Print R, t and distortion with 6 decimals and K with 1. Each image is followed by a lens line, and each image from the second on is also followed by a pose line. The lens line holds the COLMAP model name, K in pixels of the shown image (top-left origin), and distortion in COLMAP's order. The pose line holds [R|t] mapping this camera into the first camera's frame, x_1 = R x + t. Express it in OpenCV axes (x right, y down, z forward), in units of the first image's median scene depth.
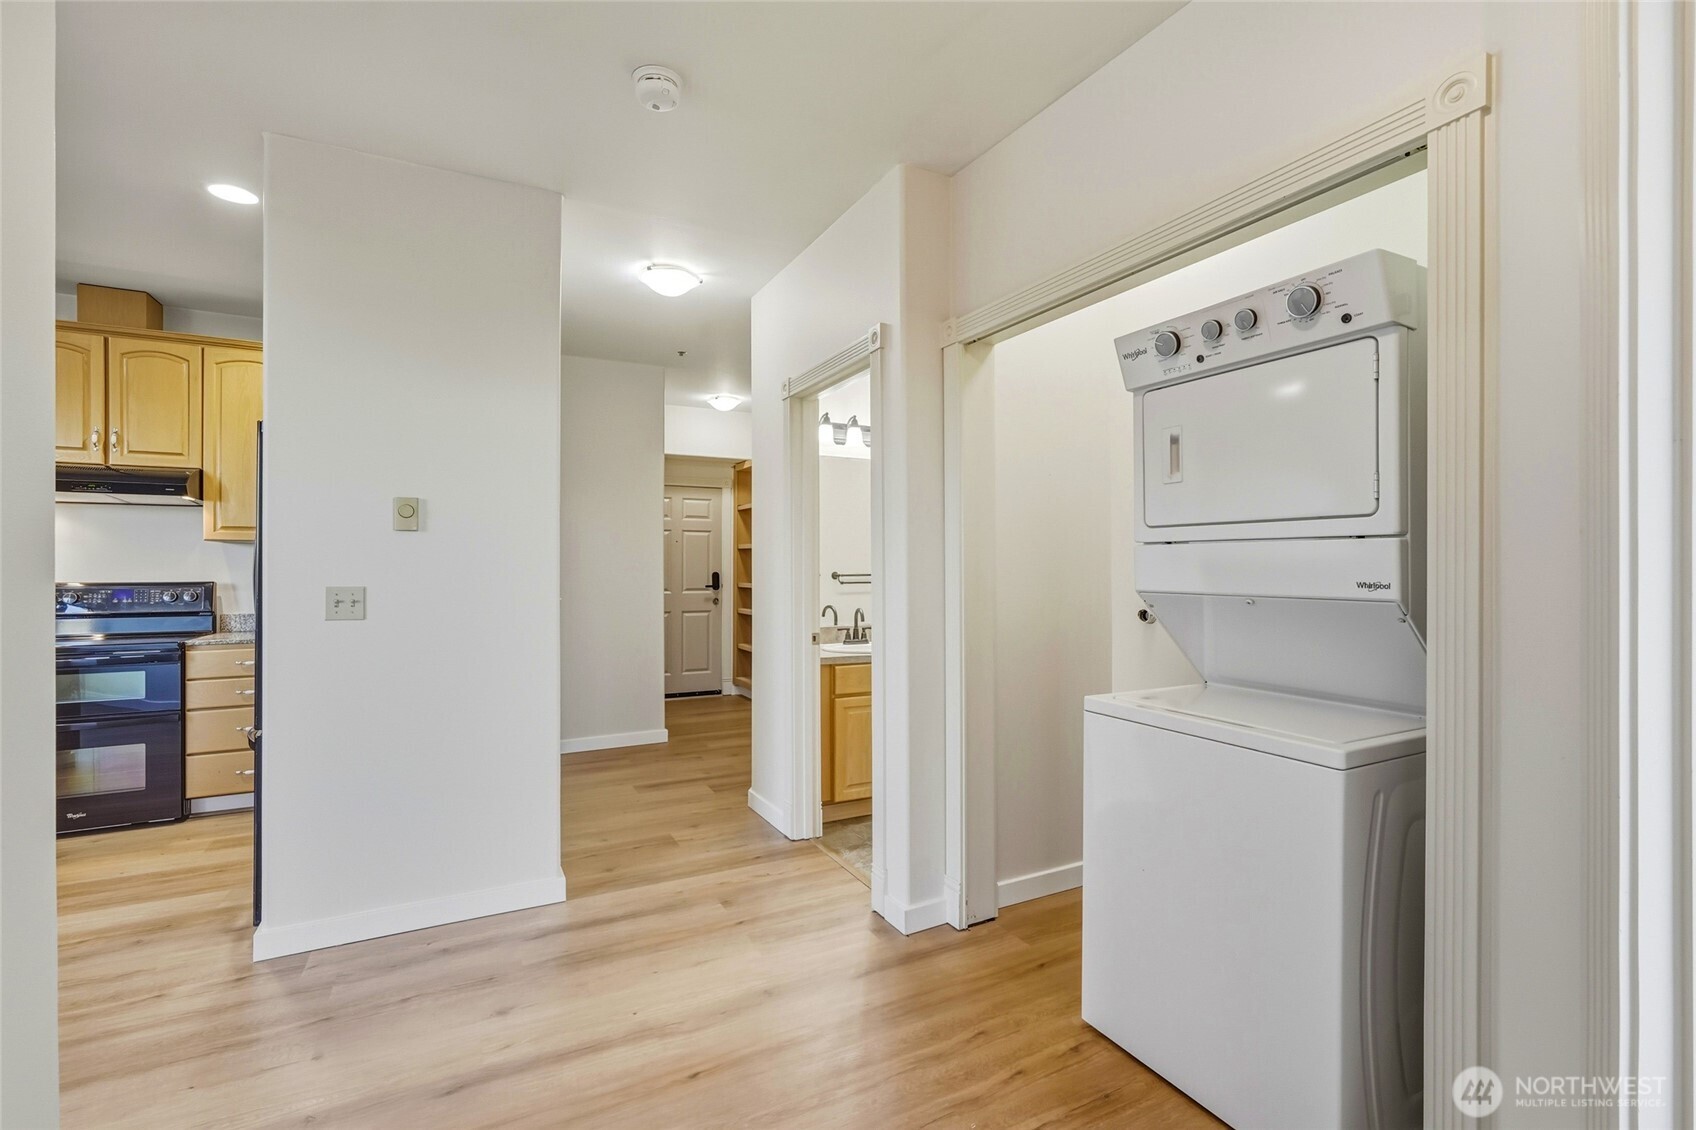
lens RADIAL K [[740.2, 0, 838.0], [0, 740.2, 568.3], [0, 0, 1]] dist [0.002716, 0.000787]
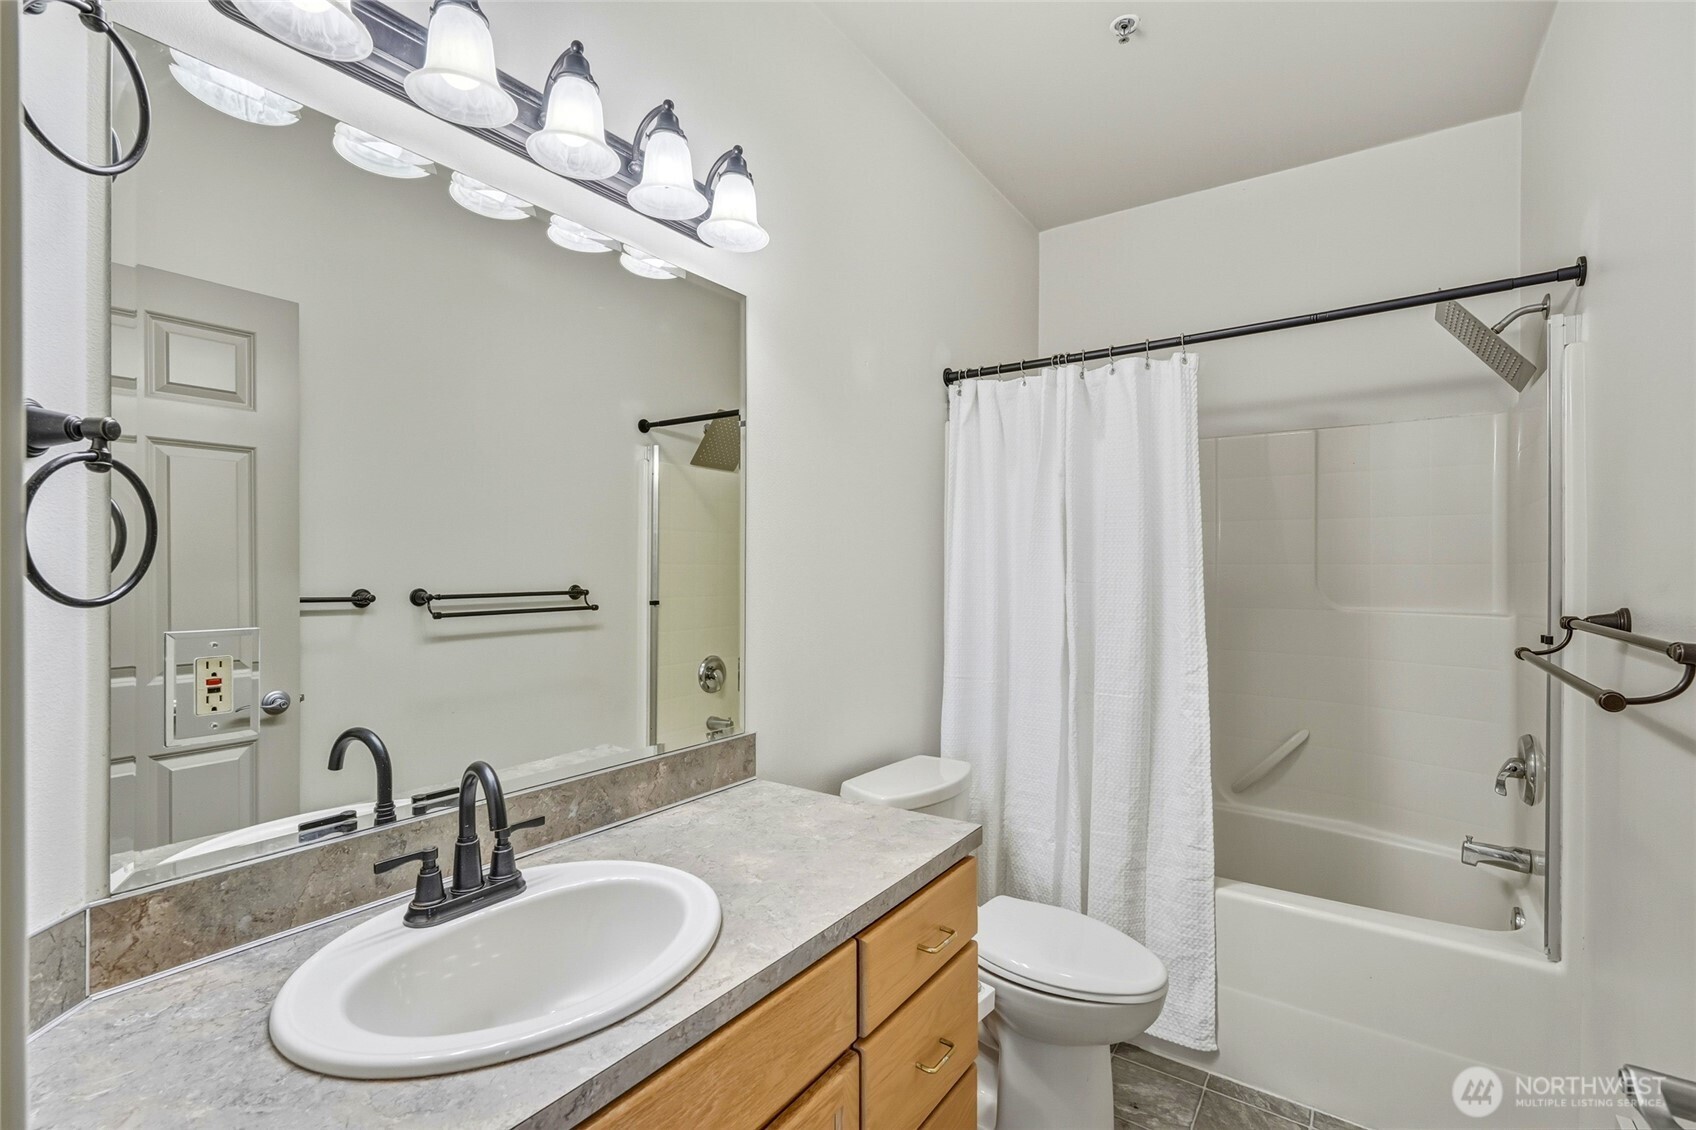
lens RADIAL K [[740.2, 0, 849.0], [0, 740.2, 569.3], [0, 0, 1]] dist [0.002716, 0.000787]
pose [[0.885827, 0.000319, 0.464016, 0.020881], [-0.000509, 1.000000, 0.000283, -0.007286], [-0.464016, -0.000487, 0.885827, 0.687486]]
